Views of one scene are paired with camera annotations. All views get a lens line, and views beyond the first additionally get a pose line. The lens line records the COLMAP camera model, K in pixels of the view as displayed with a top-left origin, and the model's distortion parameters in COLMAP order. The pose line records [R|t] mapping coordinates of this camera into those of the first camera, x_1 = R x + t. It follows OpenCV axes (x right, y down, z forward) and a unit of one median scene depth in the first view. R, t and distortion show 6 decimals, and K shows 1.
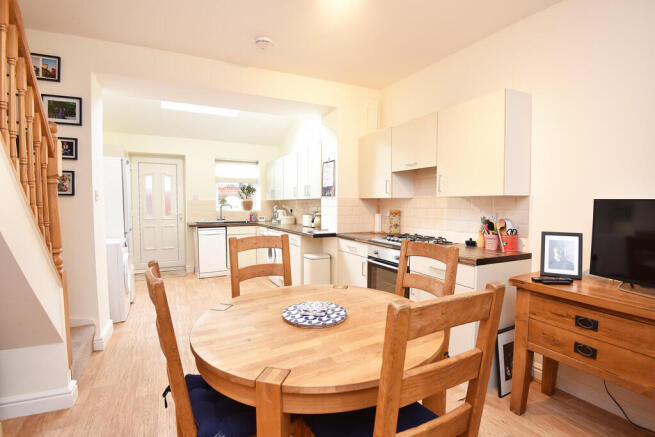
lens RADIAL K [[321.5, 0, 337.8], [0, 321.5, 218.3], [0, 0, 1]] dist [-0.014746, -0.000455]
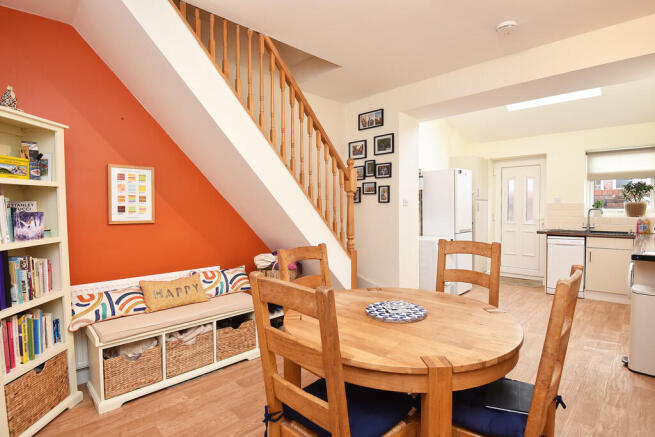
lens RADIAL K [[357.3, 0, 327.5], [0, 357.3, 218.5], [0, 0, 1]] dist [-0.001013, -0.000411]
pose [[0.309467, 0.028410, -0.950486, 0.386523], [-0.040683, 0.999034, 0.016615, -0.010051], [0.950039, 0.033527, 0.310324, 0.154454]]
